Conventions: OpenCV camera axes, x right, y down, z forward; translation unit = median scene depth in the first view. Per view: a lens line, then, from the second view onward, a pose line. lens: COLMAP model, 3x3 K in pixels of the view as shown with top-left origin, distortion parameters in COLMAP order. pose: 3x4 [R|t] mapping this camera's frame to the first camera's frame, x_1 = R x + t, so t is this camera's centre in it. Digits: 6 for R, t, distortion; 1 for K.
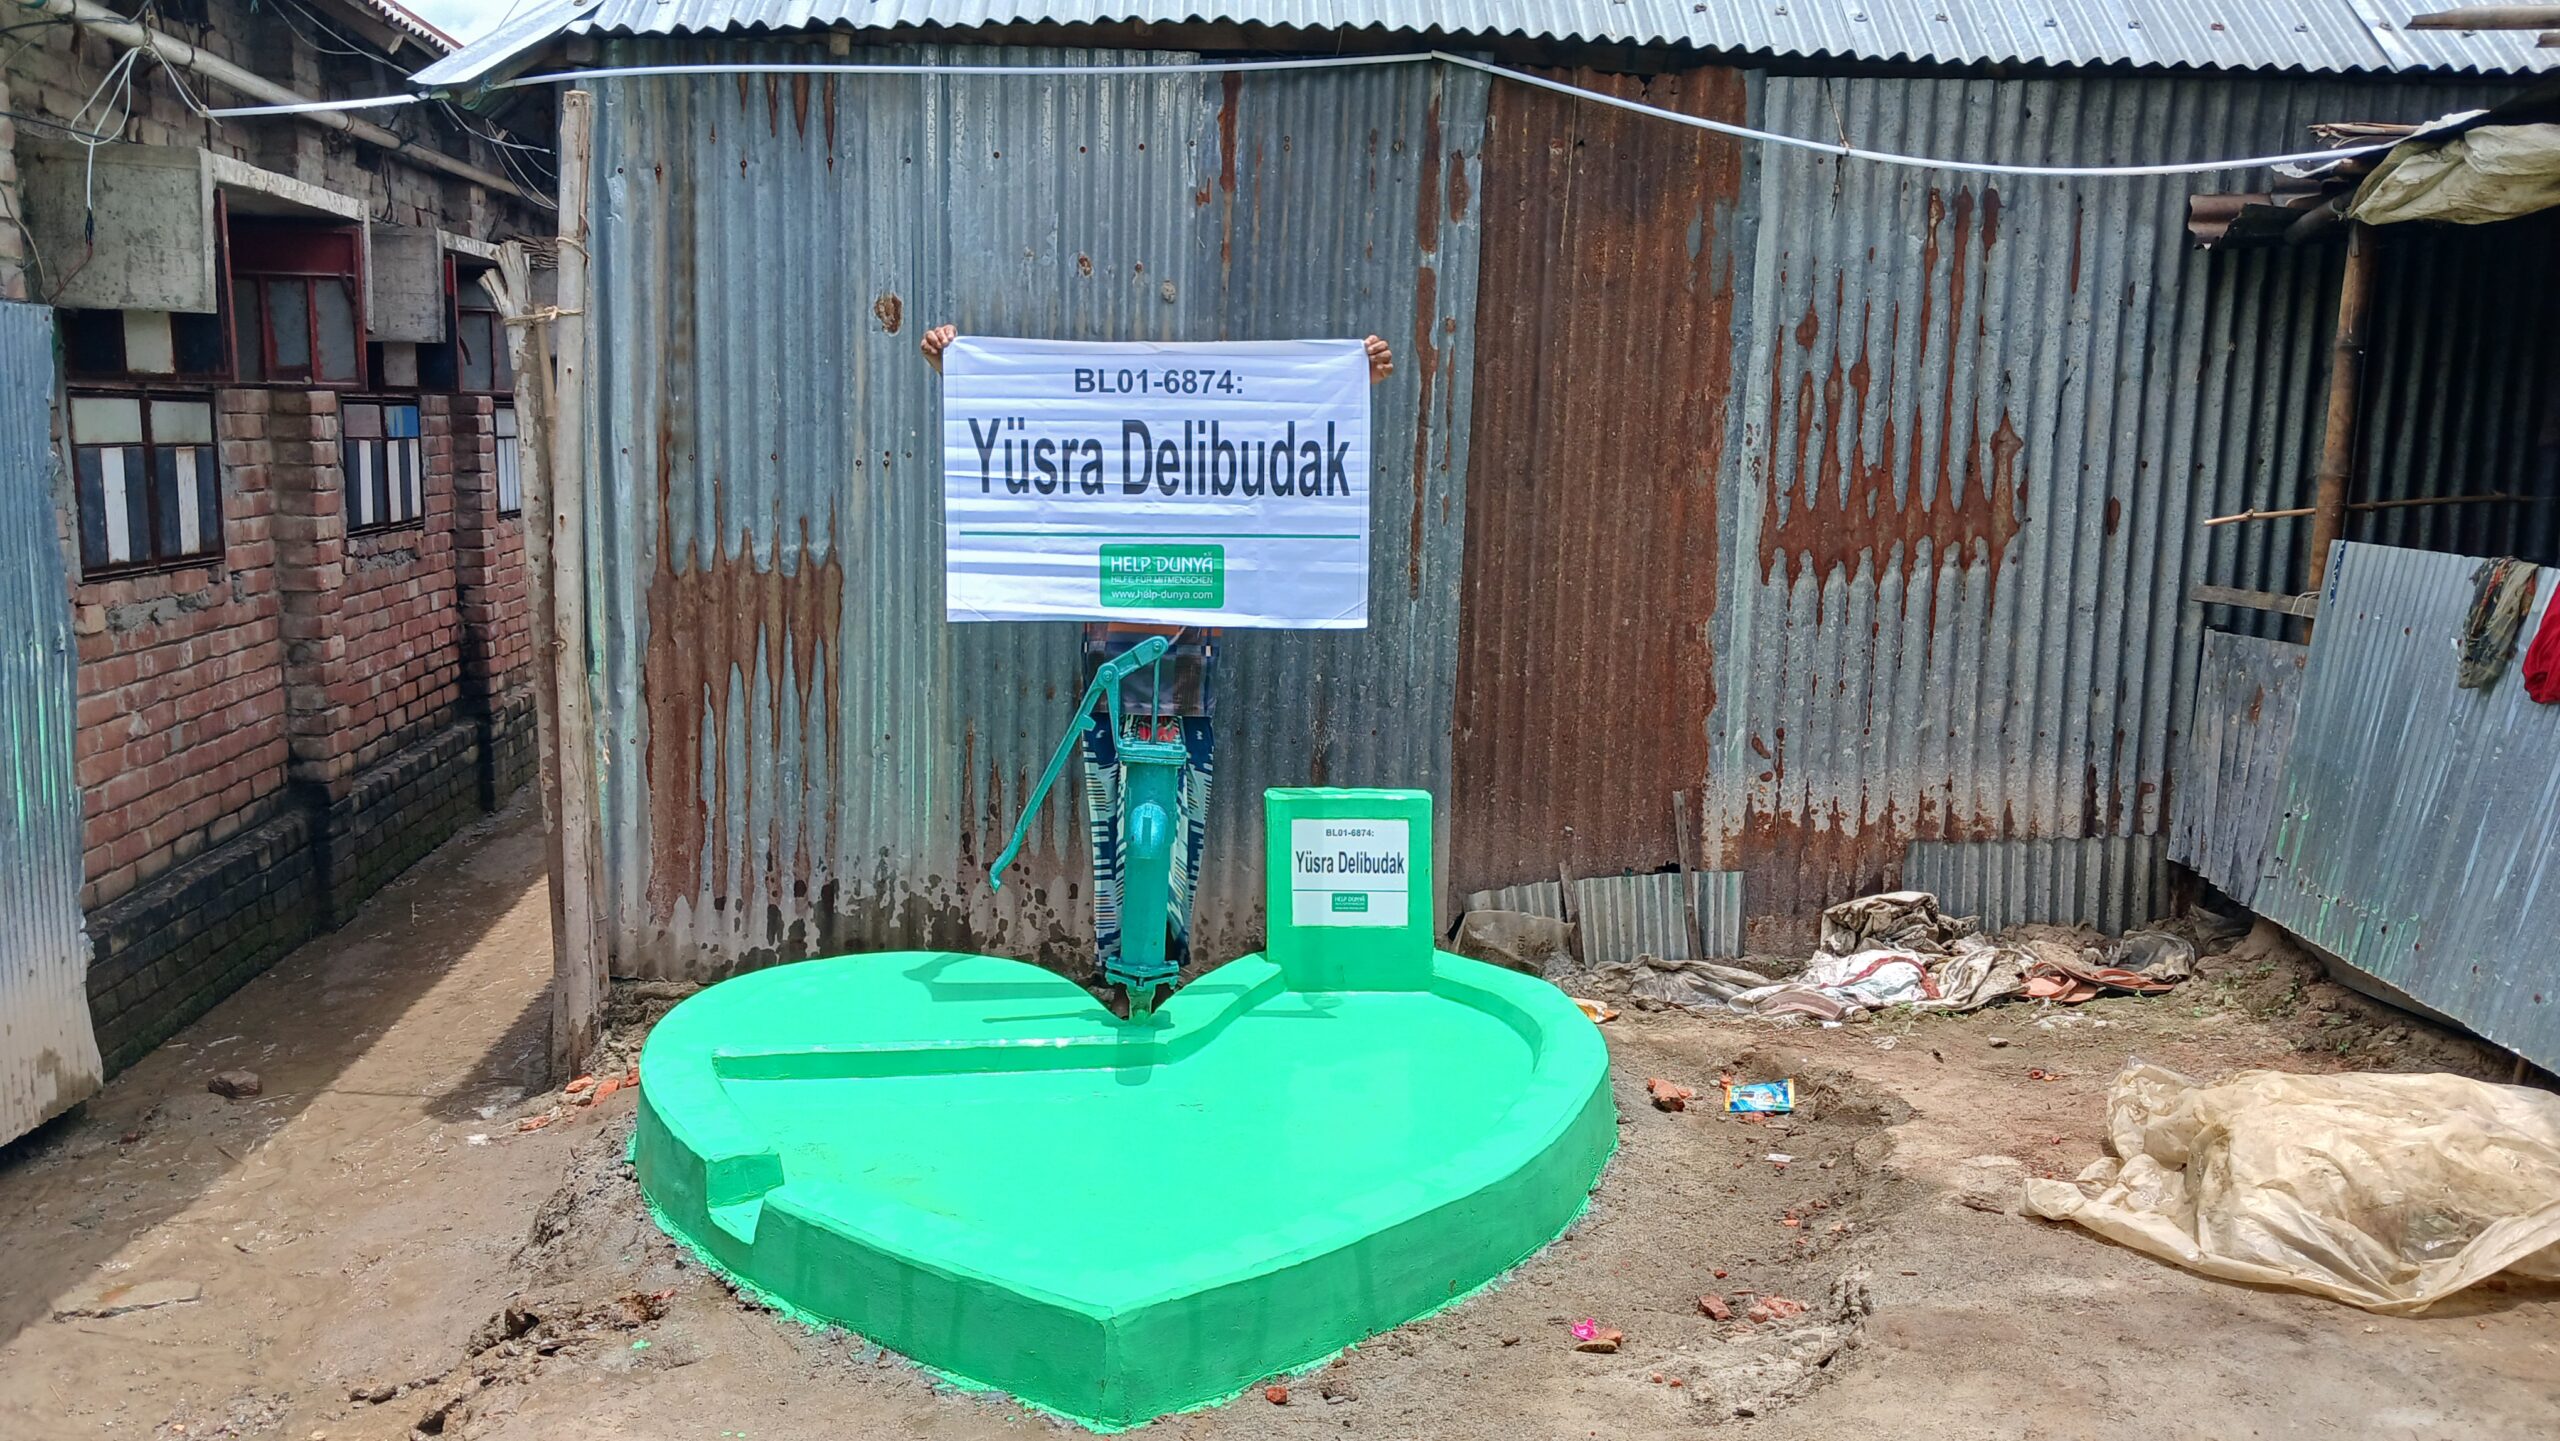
lens RADIAL K [[1987.4, 0, 1260.3], [0, 1987.4, 728.9], [0, 0, 1]] dist [-0.004299, 0.014362]
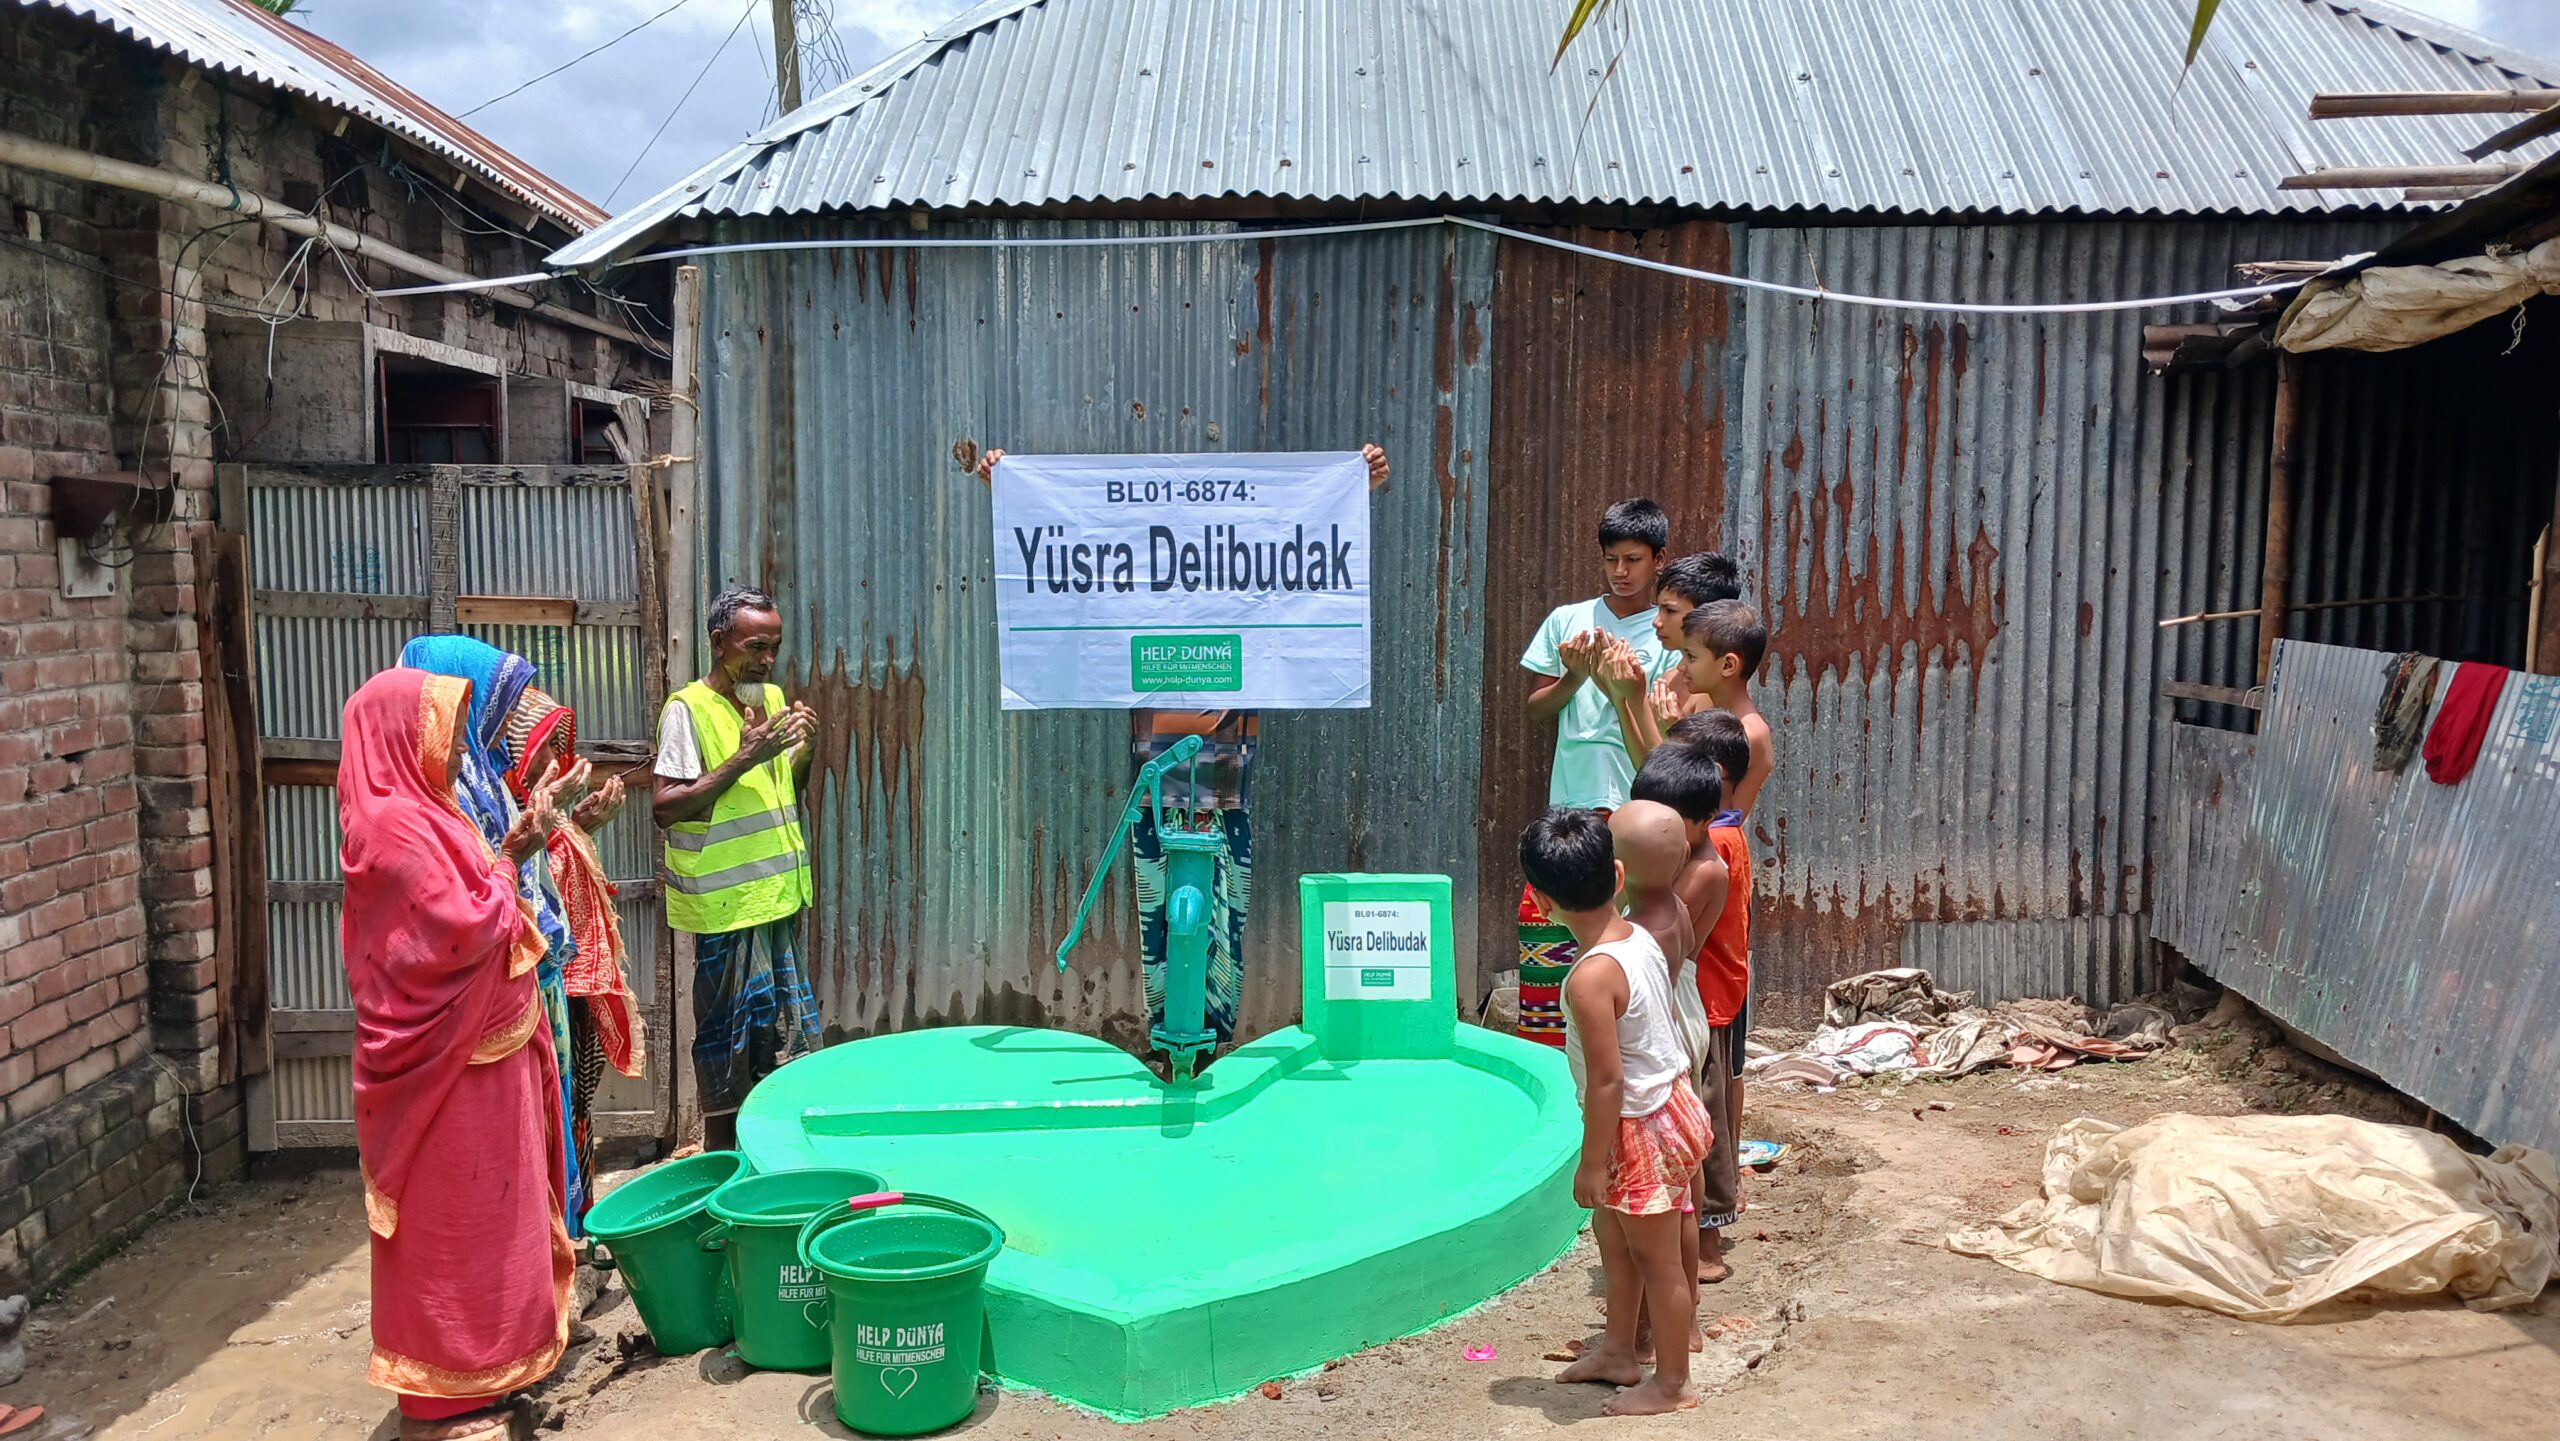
lens RADIAL K [[1968.8, 0, 1280.0], [0, 1968.8, 720.5], [0, 0, 1]] dist [0.055077, -0.114778]
pose [[0.998996, -0.012438, -0.043037, 0.037188], [0.009864, 0.998179, -0.059510, 0.008673], [0.043699, 0.059026, 0.997300, -0.095984]]
